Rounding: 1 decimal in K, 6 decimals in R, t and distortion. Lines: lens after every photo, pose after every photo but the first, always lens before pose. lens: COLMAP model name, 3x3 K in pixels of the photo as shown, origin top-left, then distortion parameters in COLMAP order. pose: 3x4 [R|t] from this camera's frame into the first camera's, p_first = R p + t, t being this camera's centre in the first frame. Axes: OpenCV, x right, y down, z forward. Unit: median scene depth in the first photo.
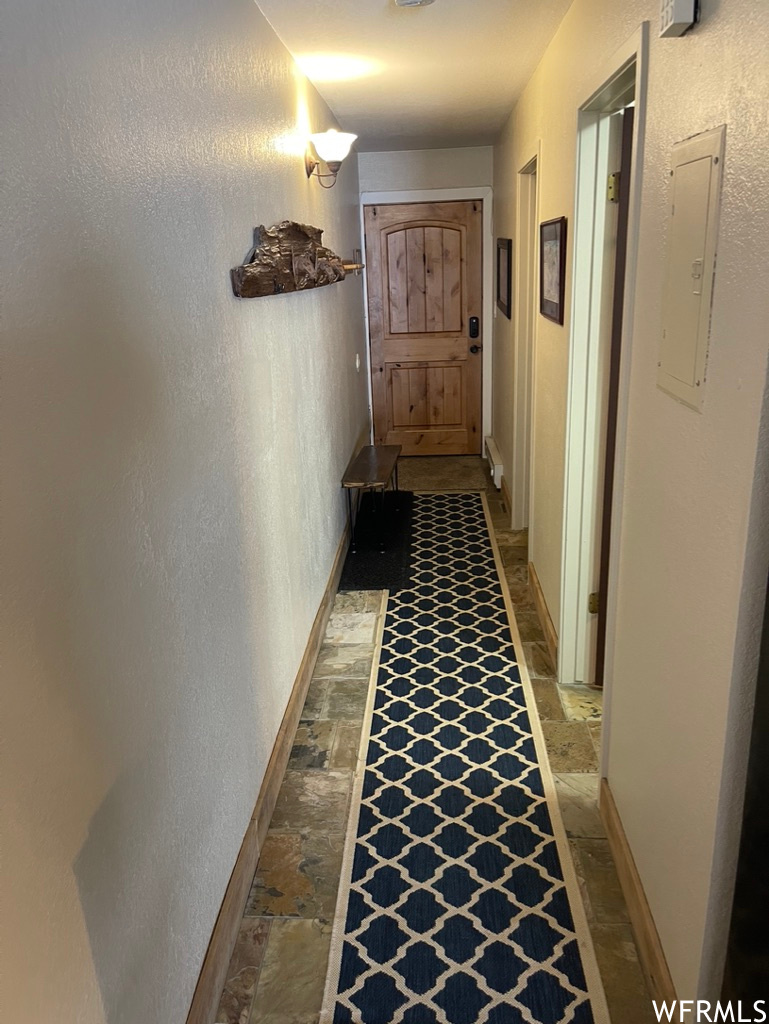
lens RADIAL K [[773.8, 0, 383.0], [0, 773.8, 512.9], [0, 0, 1]] dist [0.001478, -0.005399]
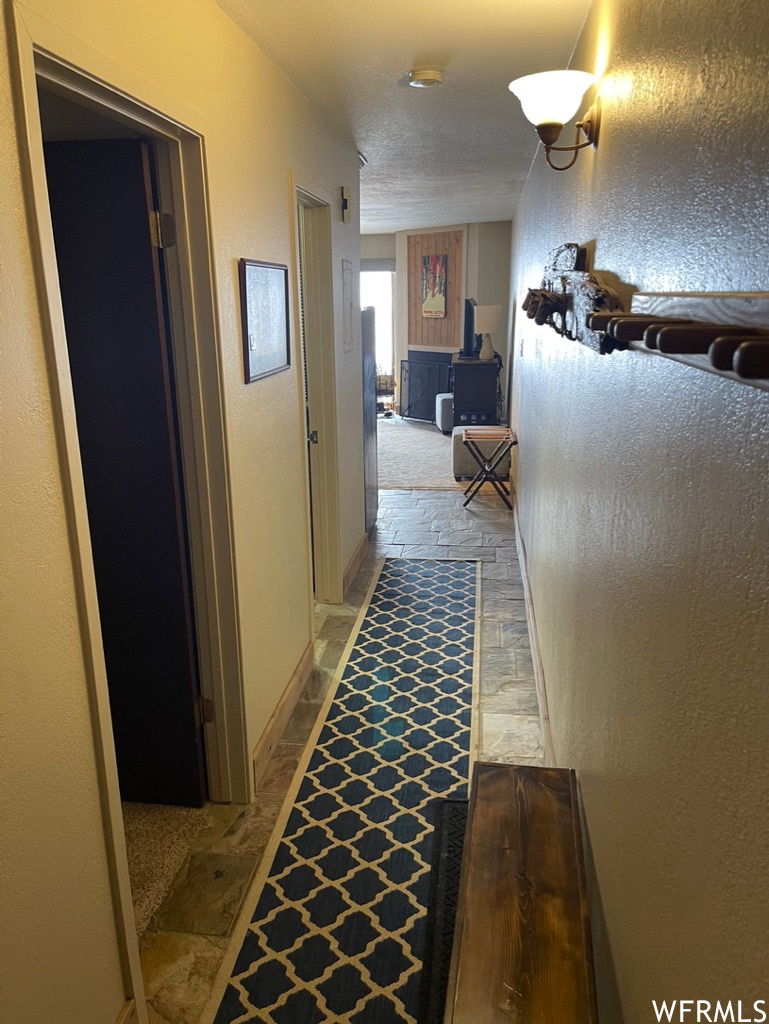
lens RADIAL K [[773.8, 0, 384.1], [0, 773.8, 513.1], [0, 0, 1]] dist [0.001478, -0.005399]
pose [[-0.995986, 0.039398, 0.080378, 0.018908], [0.077040, 0.834510, 0.545581, -0.541389], [-0.045581, 0.549583, -0.834195, 1.668450]]
